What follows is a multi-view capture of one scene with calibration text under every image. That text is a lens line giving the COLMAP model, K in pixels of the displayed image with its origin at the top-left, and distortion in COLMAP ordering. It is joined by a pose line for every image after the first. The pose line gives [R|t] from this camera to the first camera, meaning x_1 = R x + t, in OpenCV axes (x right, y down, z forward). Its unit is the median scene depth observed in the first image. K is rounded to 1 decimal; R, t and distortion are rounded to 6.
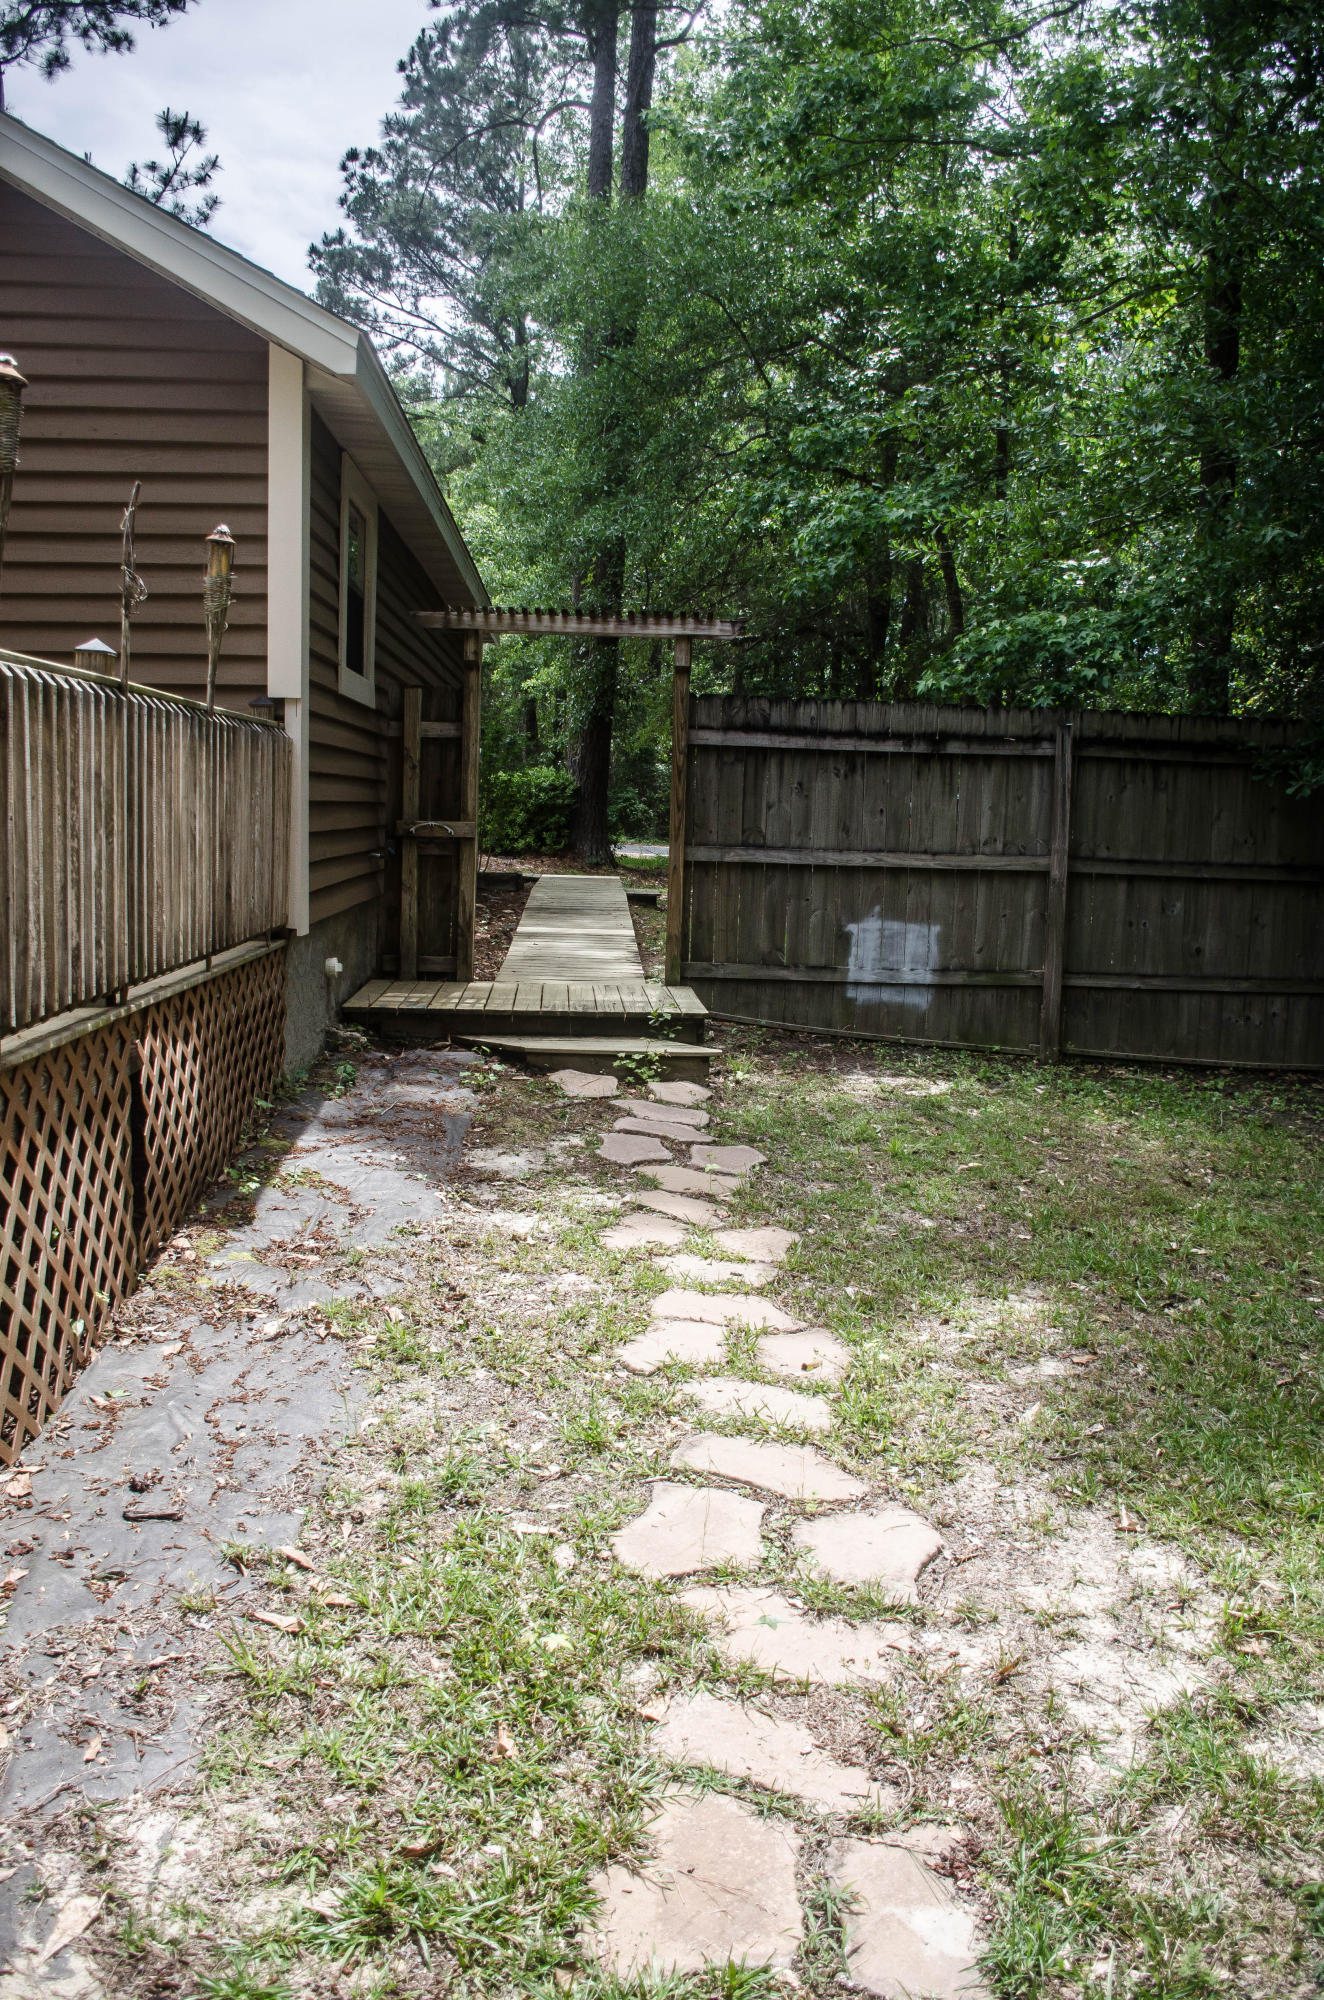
lens RADIAL K [[1581.6, 0, 662.0], [0, 1581.6, 1000.0], [0, 0, 1]] dist [-0.138497, 0.105652]
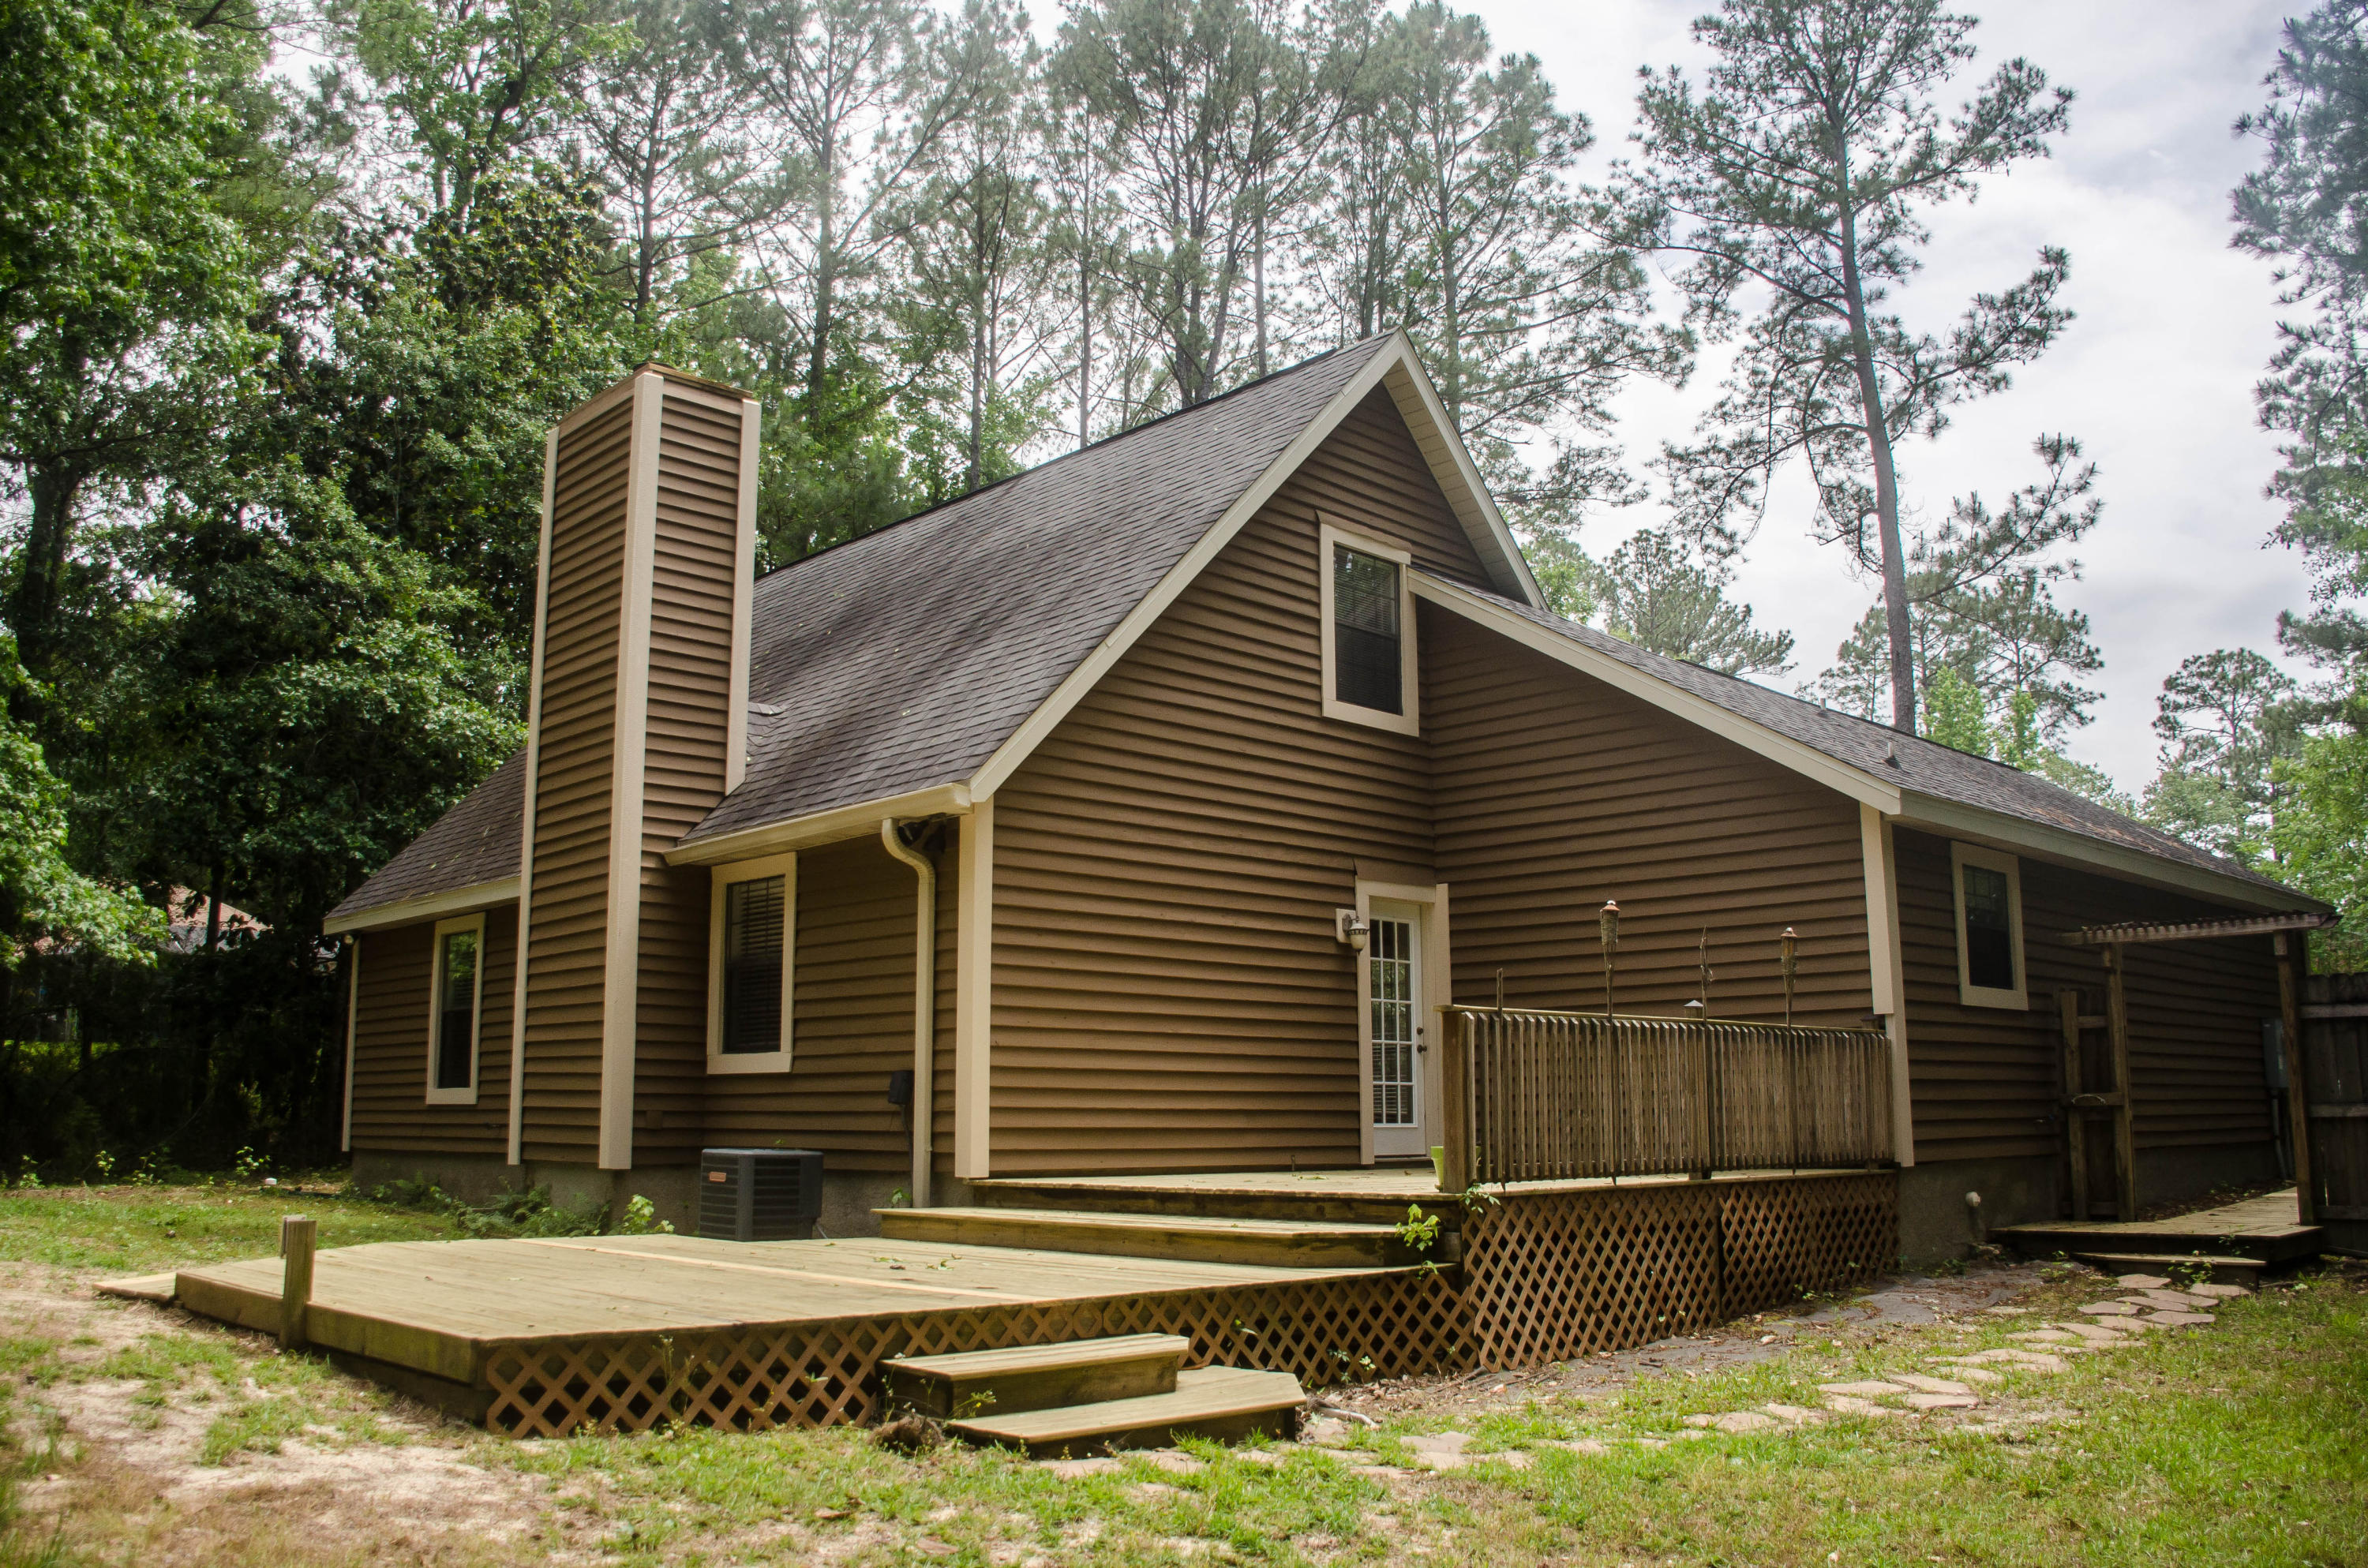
lens RADIAL K [[1872.4, 0, 1184.0], [0, 1872.4, 784.0], [0, 0, 1]] dist [-0.138497, 0.105652]
pose [[0.663577, -0.161066, -0.730563, 0.480440], [-0.069665, 0.959001, -0.274707, 0.100732], [0.744857, 0.233184, 0.625151, -0.524235]]
